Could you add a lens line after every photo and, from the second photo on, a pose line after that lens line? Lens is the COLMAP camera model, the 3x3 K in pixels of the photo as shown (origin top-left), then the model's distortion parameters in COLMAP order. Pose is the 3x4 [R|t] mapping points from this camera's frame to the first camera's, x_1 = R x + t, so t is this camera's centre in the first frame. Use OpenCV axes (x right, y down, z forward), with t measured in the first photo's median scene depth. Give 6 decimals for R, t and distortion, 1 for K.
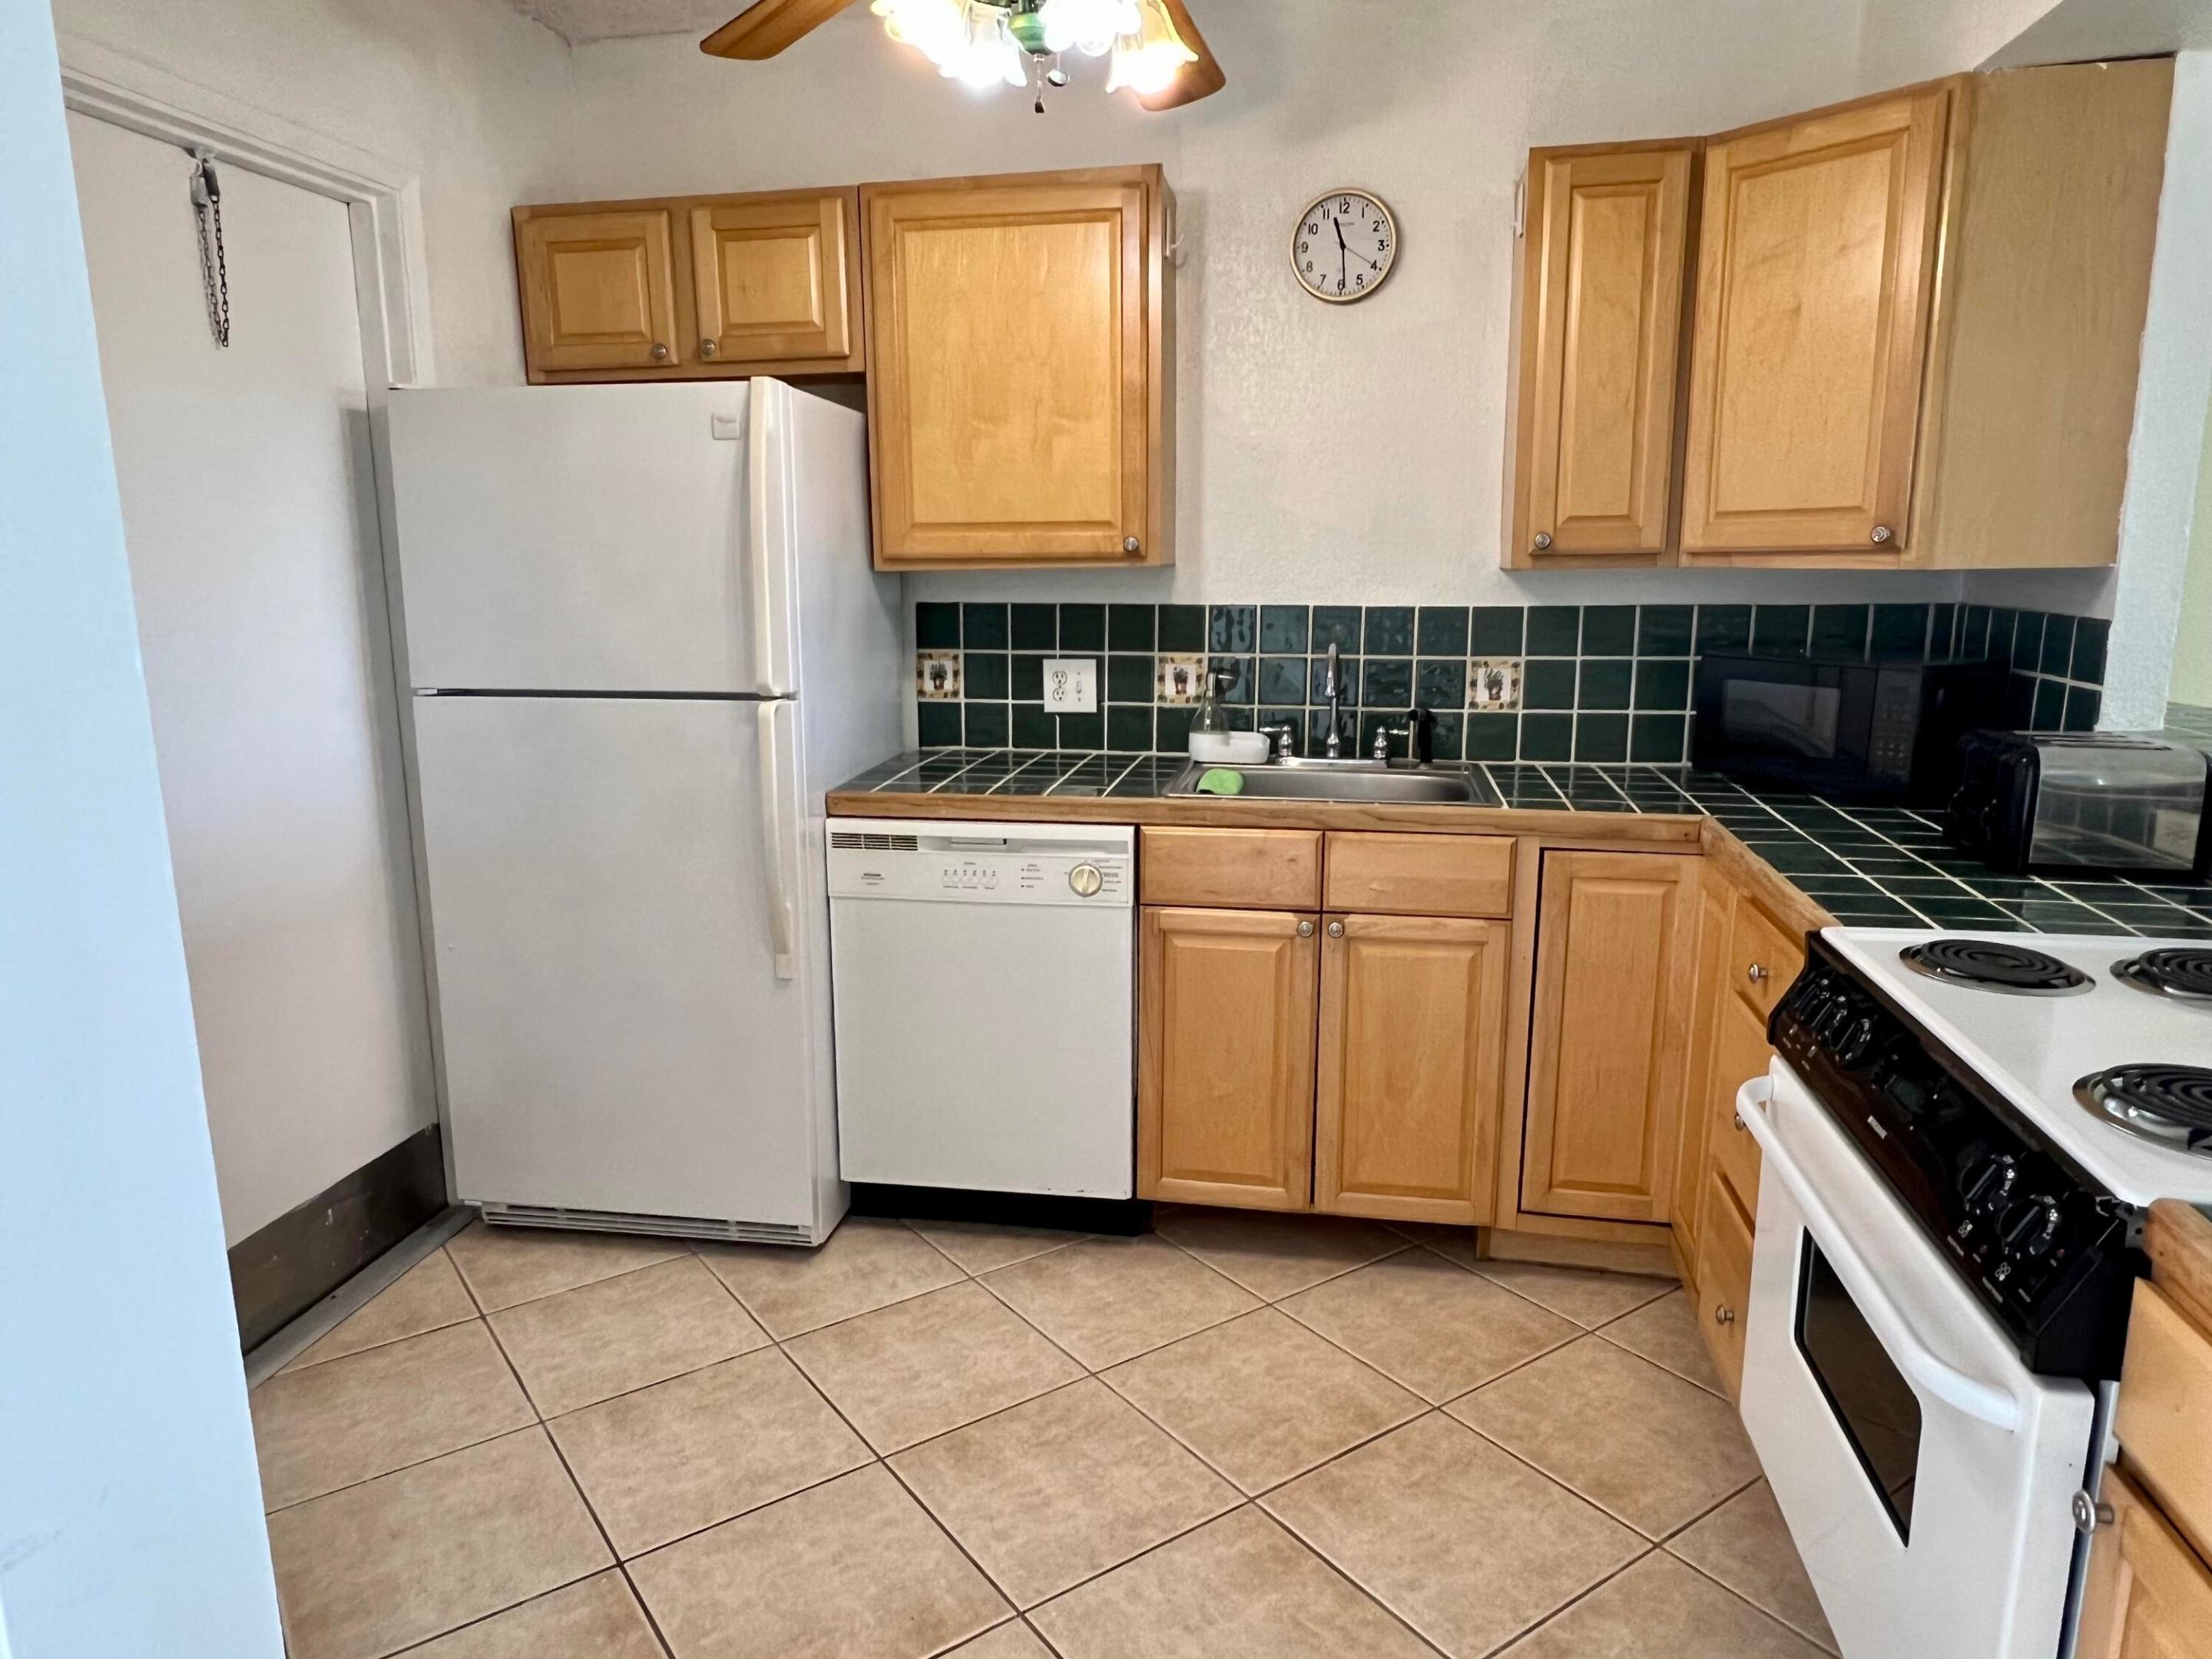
lens RADIAL K [[1444.8, 0, 1067.6], [0, 1444.8, 848.6], [0, 0, 1]] dist [0.000444, -0.007054]
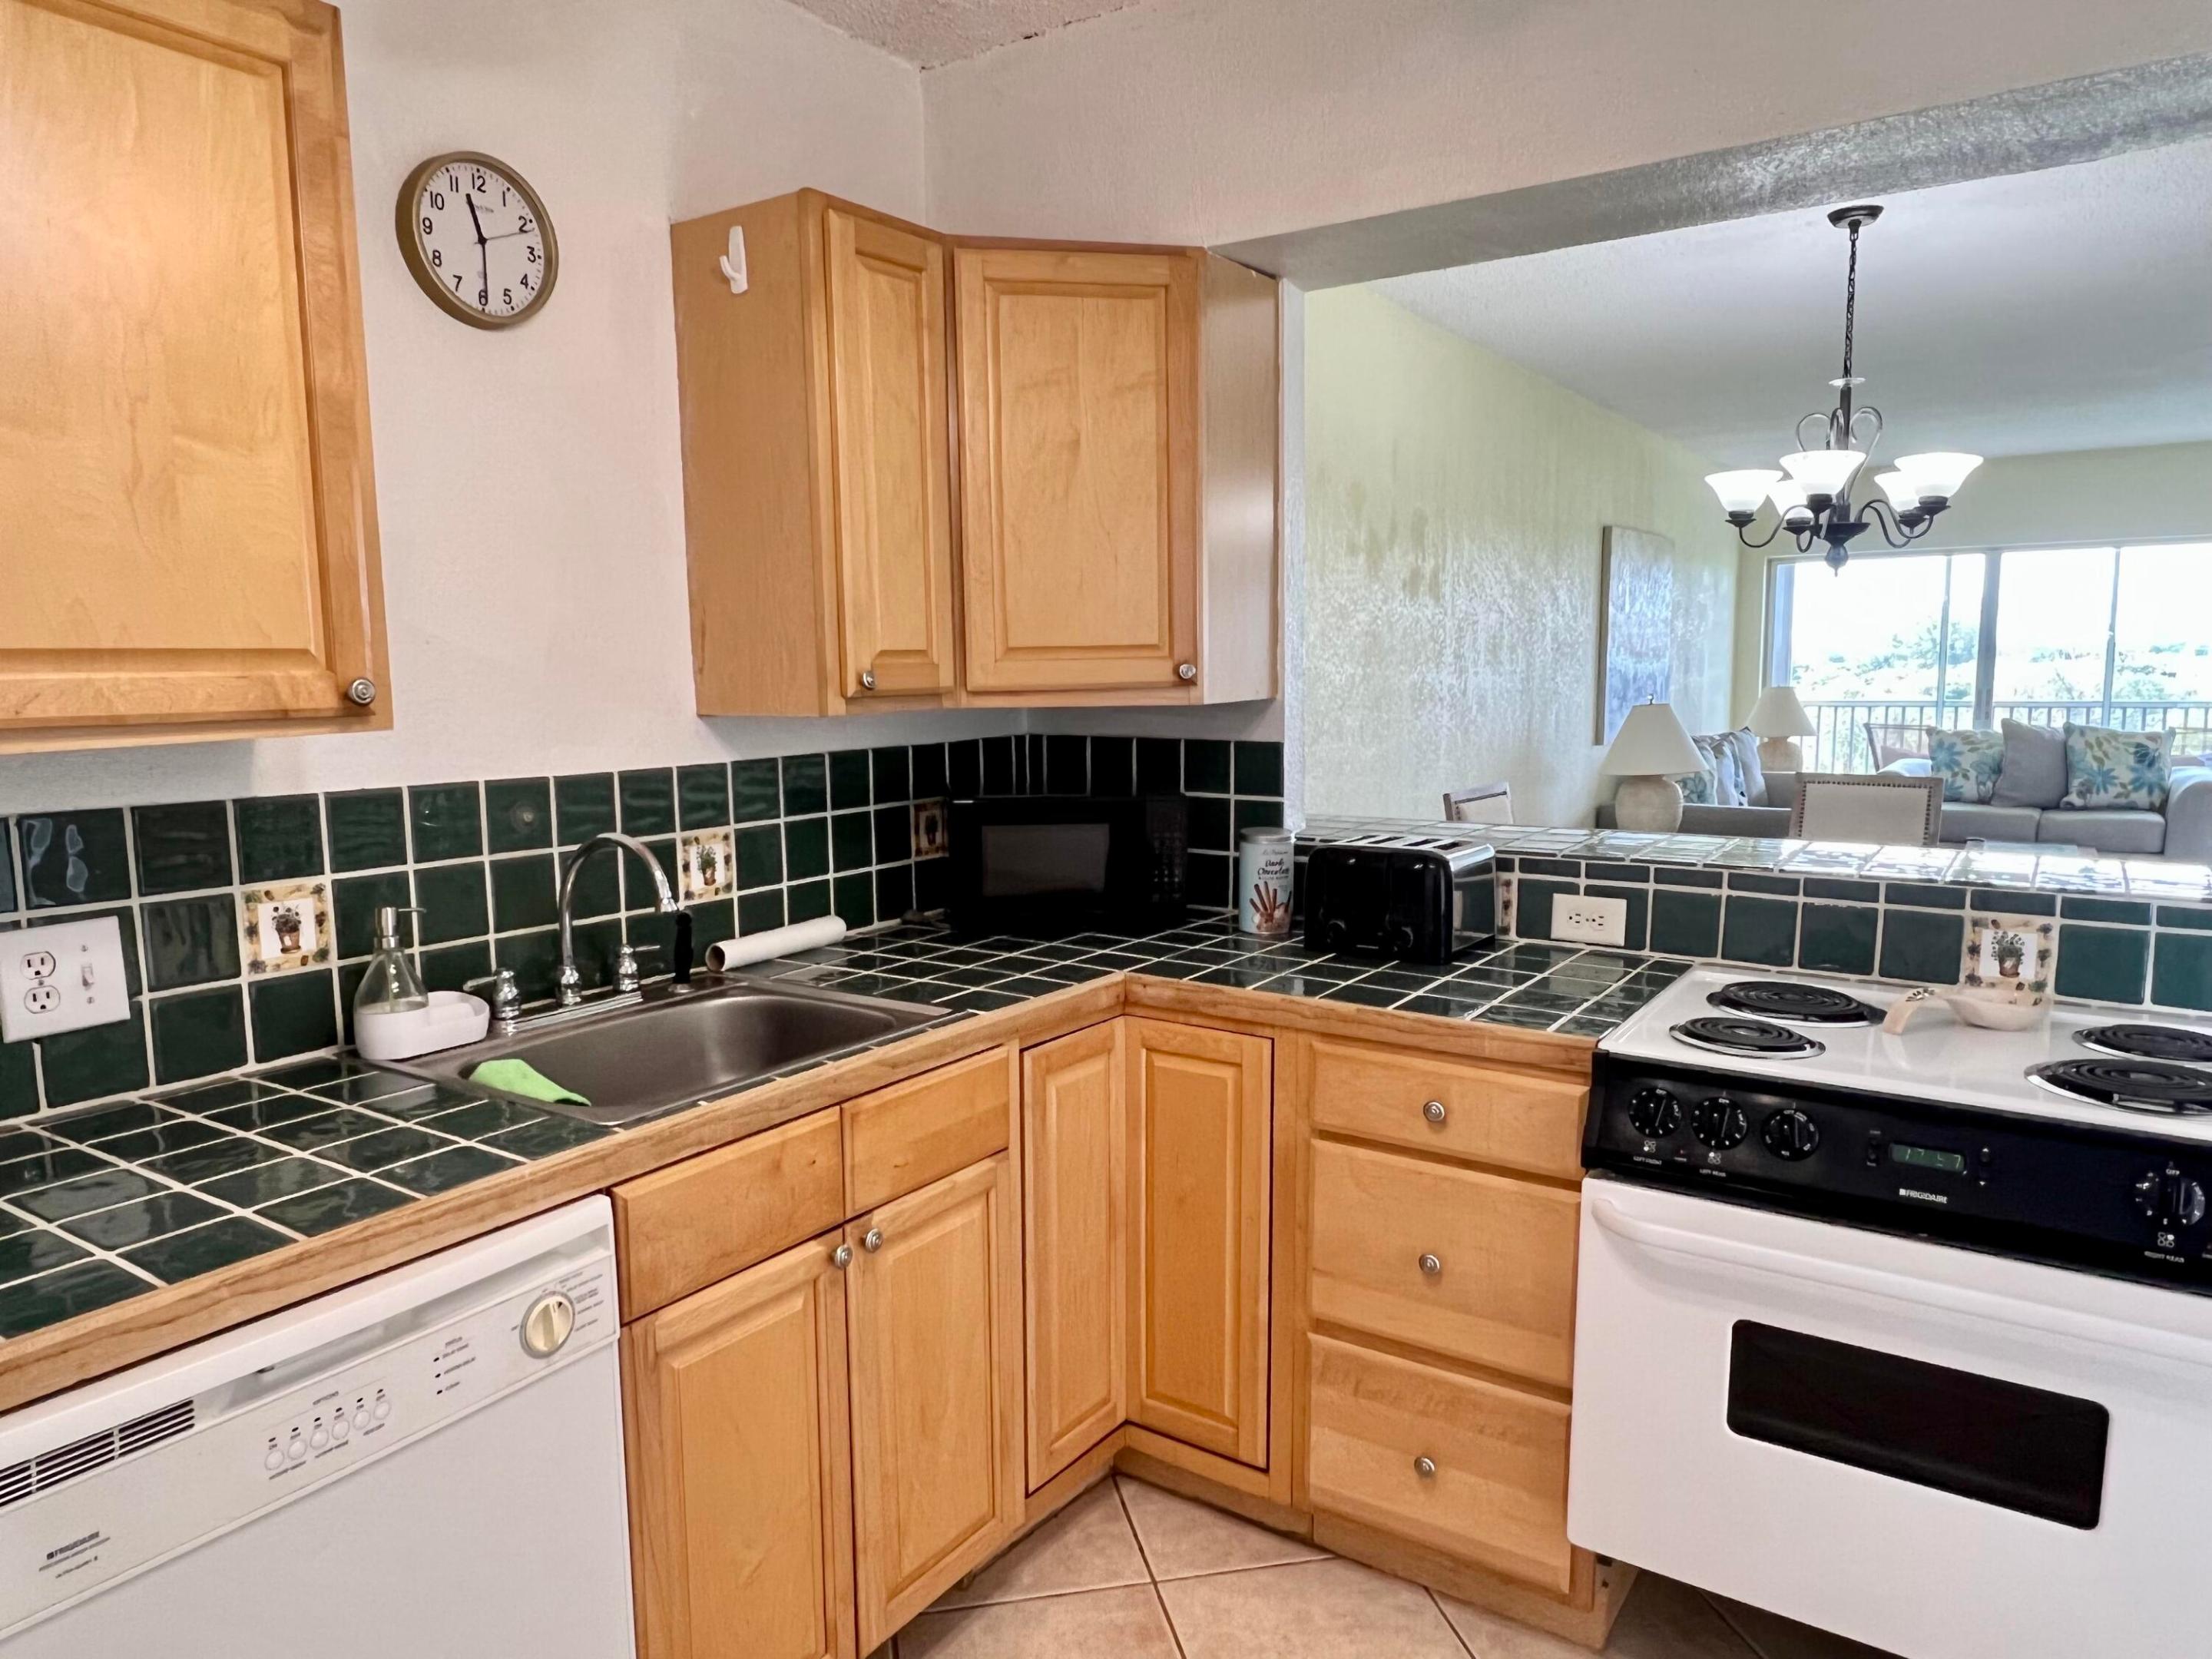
lens RADIAL K [[1448.1, 0, 1079.0], [0, 1448.1, 853.5], [0, 0, 1]] dist [-0.001415, -0.003128]
pose [[0.390702, -0.118635, 0.912840, -0.370200], [0.194070, 0.979987, 0.044299, -0.131344], [-0.899827, 0.159847, 0.405906, 0.583933]]
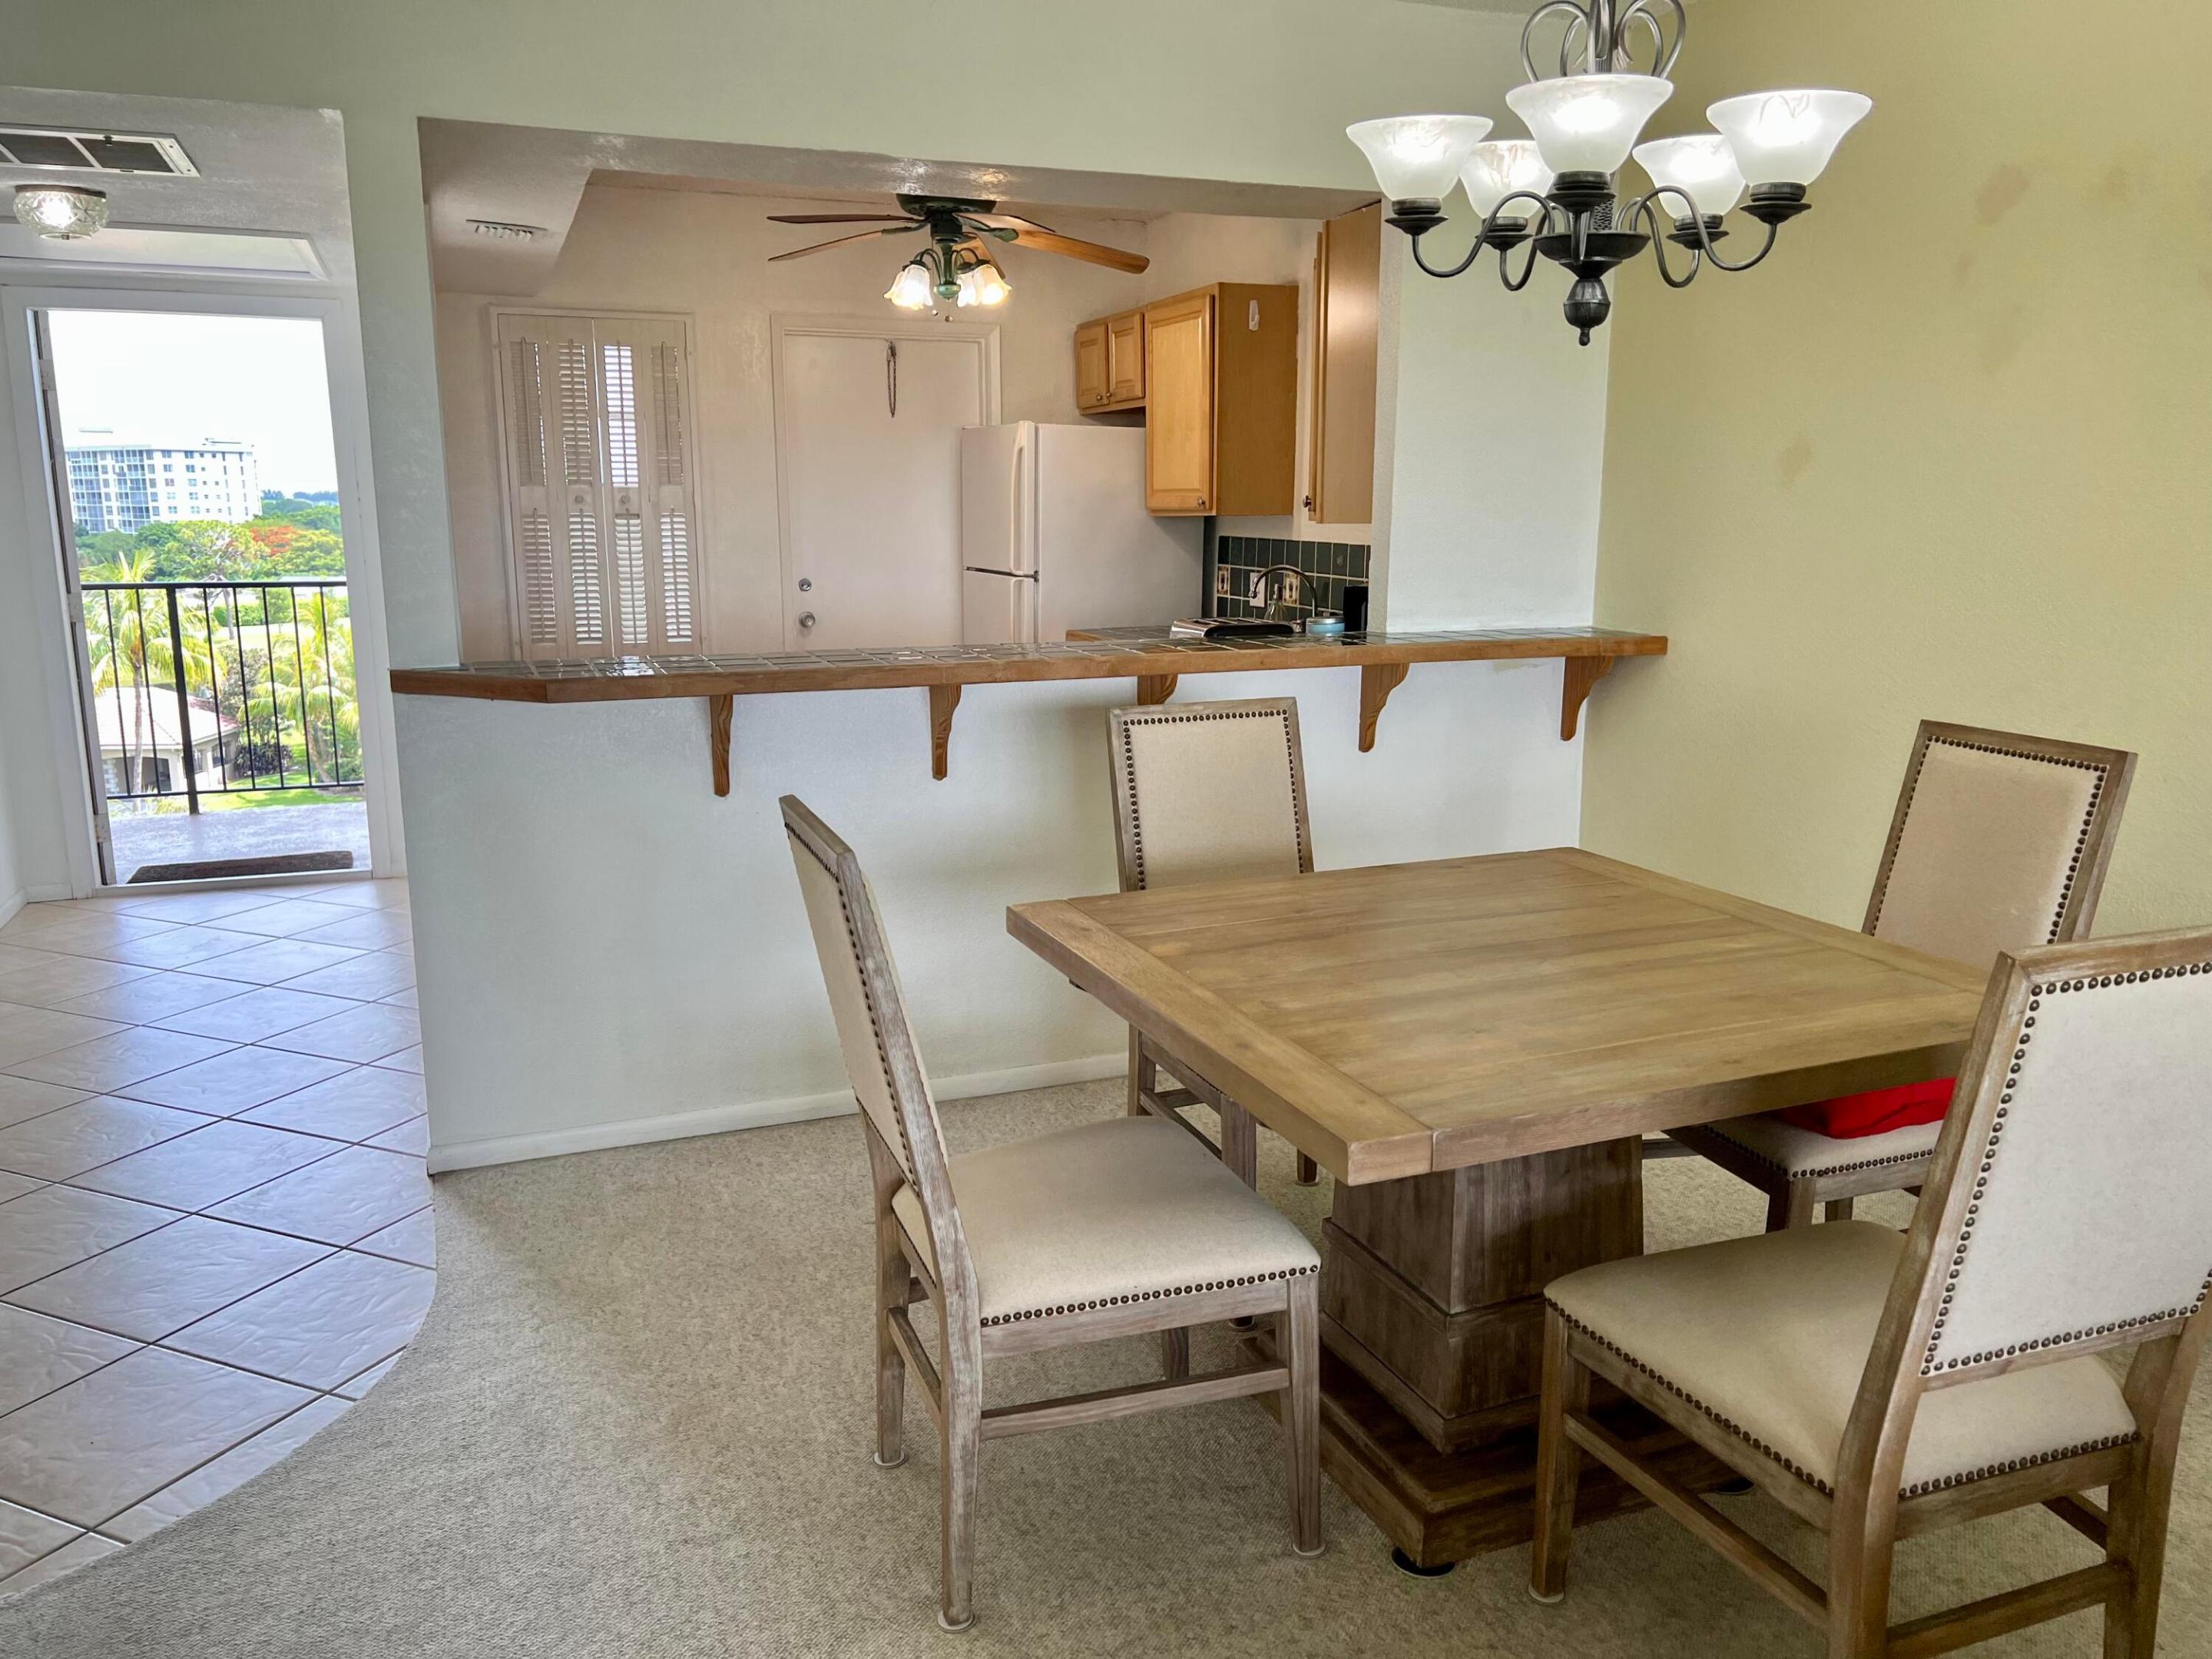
lens RADIAL K [[1699.3, 0, 1106.0], [0, 1699.3, 829.5], [0, 0, 1]] dist [0.013609, -0.003594]
pose [[0.540422, 0.165050, -0.825047, 1.826856], [-0.176762, 0.980960, 0.080457, 0.032037], [0.822617, 0.102356, 0.559307, -0.202045]]
